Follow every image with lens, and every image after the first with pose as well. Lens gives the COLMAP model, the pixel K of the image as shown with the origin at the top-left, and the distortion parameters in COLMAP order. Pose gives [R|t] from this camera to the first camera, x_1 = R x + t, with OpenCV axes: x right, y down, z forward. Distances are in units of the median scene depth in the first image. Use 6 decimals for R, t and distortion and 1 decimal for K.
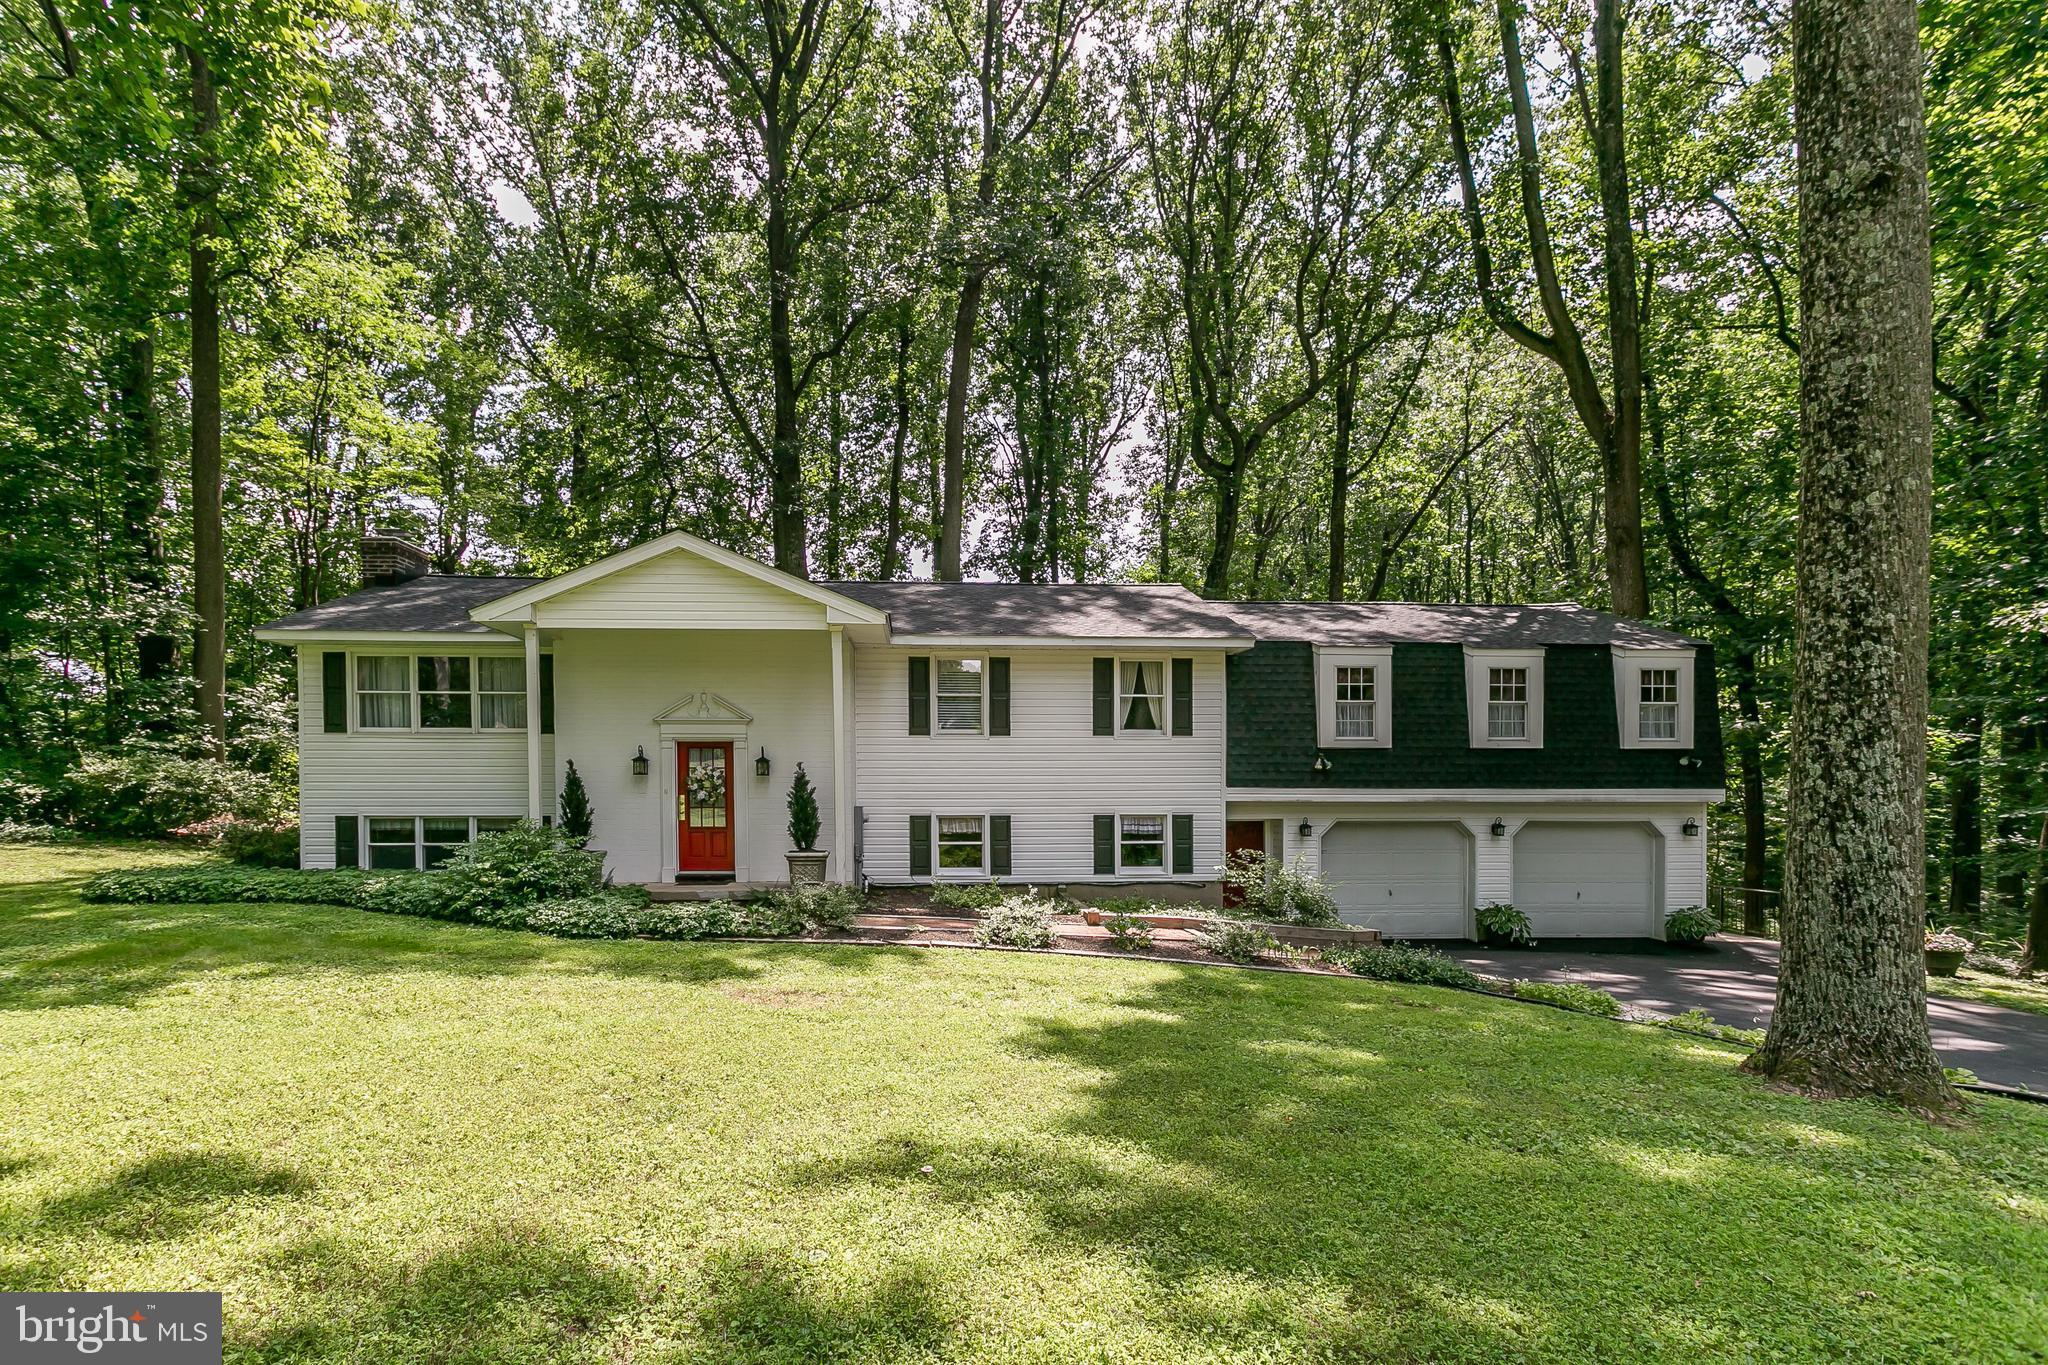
lens RADIAL K [[1042.3, 0, 961.4], [0, 1042.3, 791.0], [0, 0, 1]] dist [-0.001791, -0.000206]
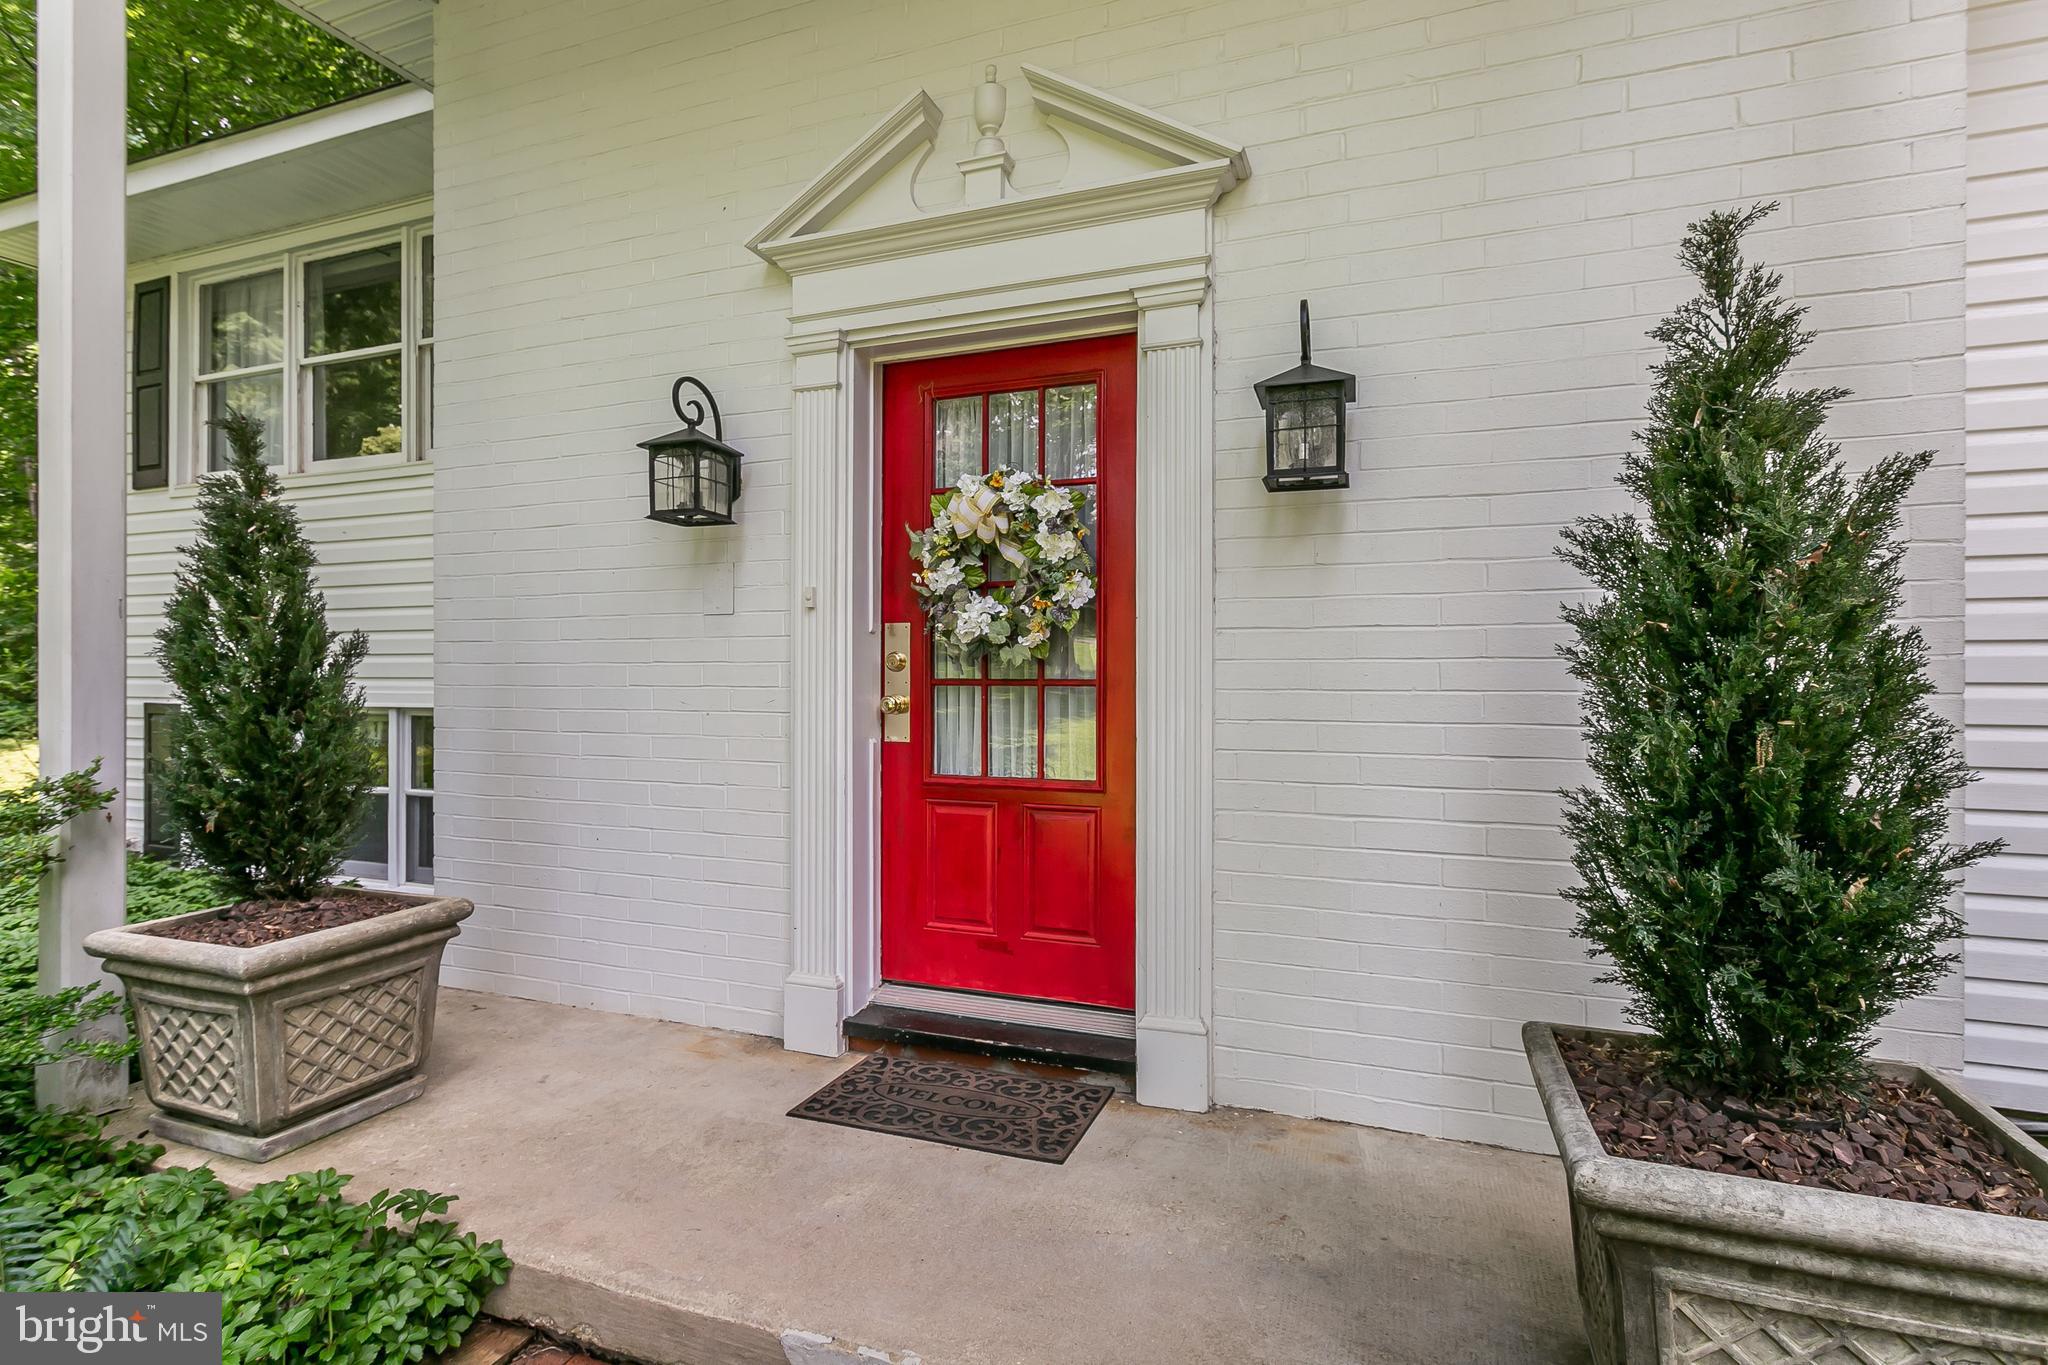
lens RADIAL K [[984.1, 0, 1013.5], [0, 984.1, 671.8], [0, 0, 1]] dist [-0.001802, -0.000699]
pose [[0.910958, -0.003209, -0.412487, -0.167936], [0.000123, 0.999972, -0.007506, 0.015428], [0.412500, 0.006787, 0.910932, 0.837160]]
